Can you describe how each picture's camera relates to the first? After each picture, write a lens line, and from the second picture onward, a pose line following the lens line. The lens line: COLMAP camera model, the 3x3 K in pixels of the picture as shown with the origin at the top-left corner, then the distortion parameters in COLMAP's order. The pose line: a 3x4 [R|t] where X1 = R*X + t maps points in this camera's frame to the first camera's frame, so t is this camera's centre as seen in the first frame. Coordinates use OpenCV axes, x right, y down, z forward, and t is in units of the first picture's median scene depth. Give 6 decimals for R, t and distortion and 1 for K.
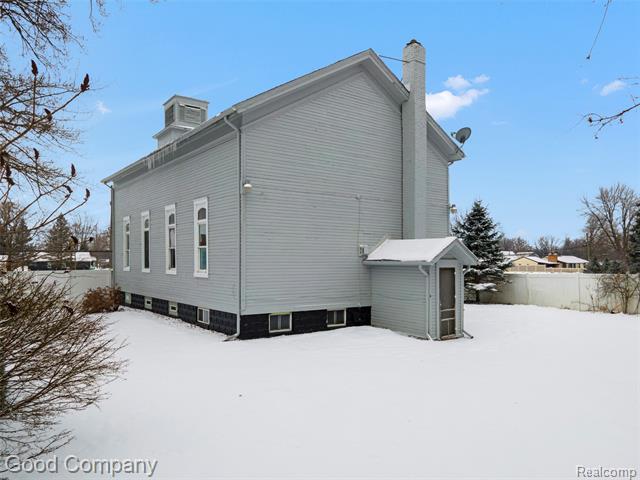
lens RADIAL K [[492.6, 0, 320.0], [0, 492.6, 243.7], [0, 0, 1]] dist [0.026296, 0.005359]
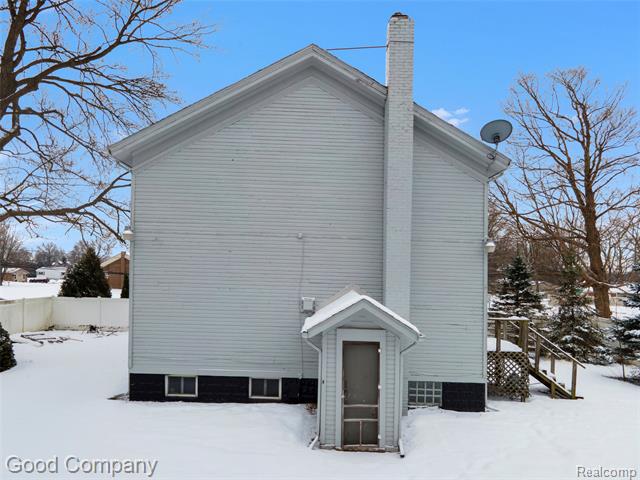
lens RADIAL K [[492.6, 0, 320.0], [0, 492.6, 243.7], [0, 0, 1]] dist [0.026296, 0.005359]
pose [[0.796255, -0.013221, -0.604816, 0.610128], [-0.008148, 0.999436, -0.032575, -0.060630], [0.604906, 0.030866, 0.795699, 0.424810]]
